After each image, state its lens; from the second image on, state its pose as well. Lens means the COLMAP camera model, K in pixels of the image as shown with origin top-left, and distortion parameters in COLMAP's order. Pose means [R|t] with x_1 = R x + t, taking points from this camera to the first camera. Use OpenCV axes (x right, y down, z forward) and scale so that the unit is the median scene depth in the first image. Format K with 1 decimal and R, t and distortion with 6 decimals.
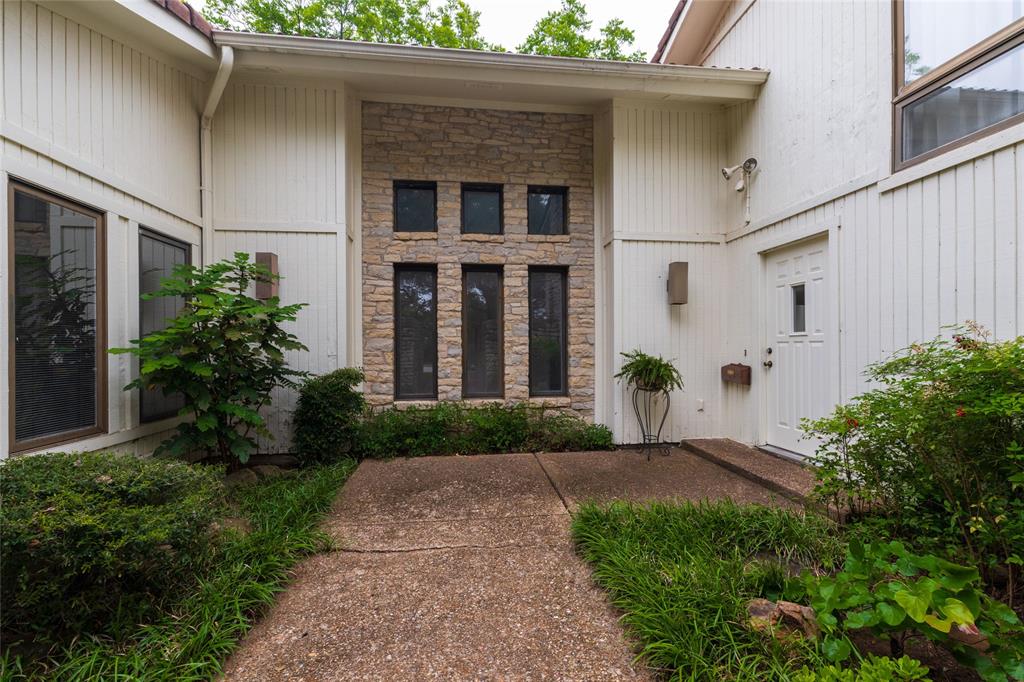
lens RADIAL K [[423.1, 0, 512.2], [0, 423.1, 345.7], [0, 0, 1]] dist [-0.002010, -0.000063]
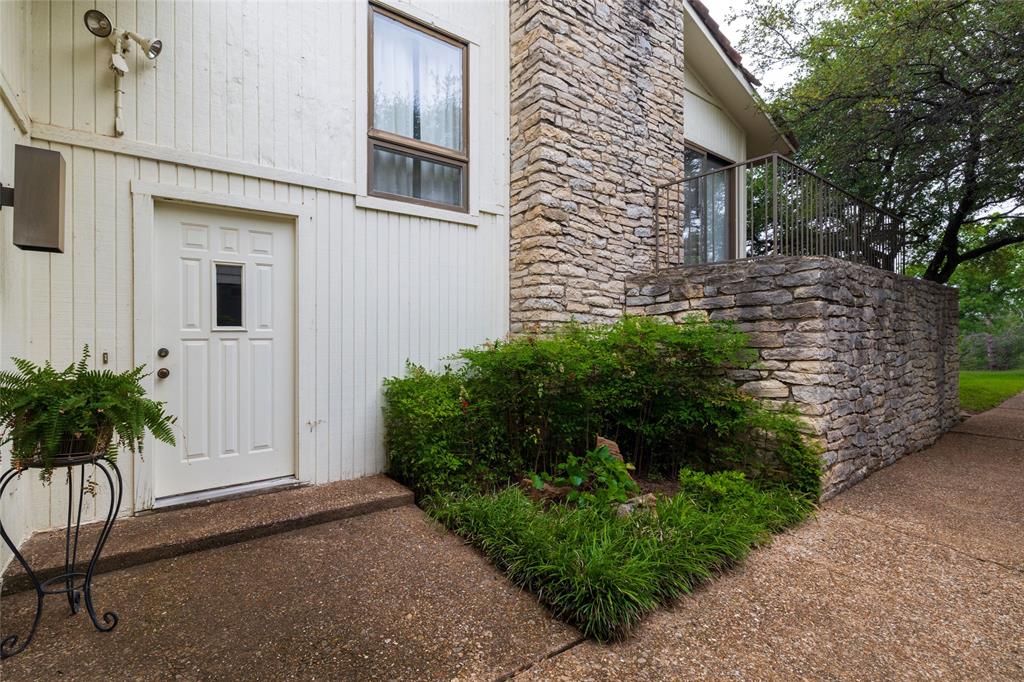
lens RADIAL K [[423.1, 0, 509.5], [0, 423.1, 335.3], [0, 0, 1]] dist [-0.002010, -0.000063]
pose [[-0.464368, 0.009709, 0.885589, -0.258514], [0.003990, 0.999953, -0.008870, -0.007979], [-0.885633, -0.000586, -0.464385, 1.002908]]
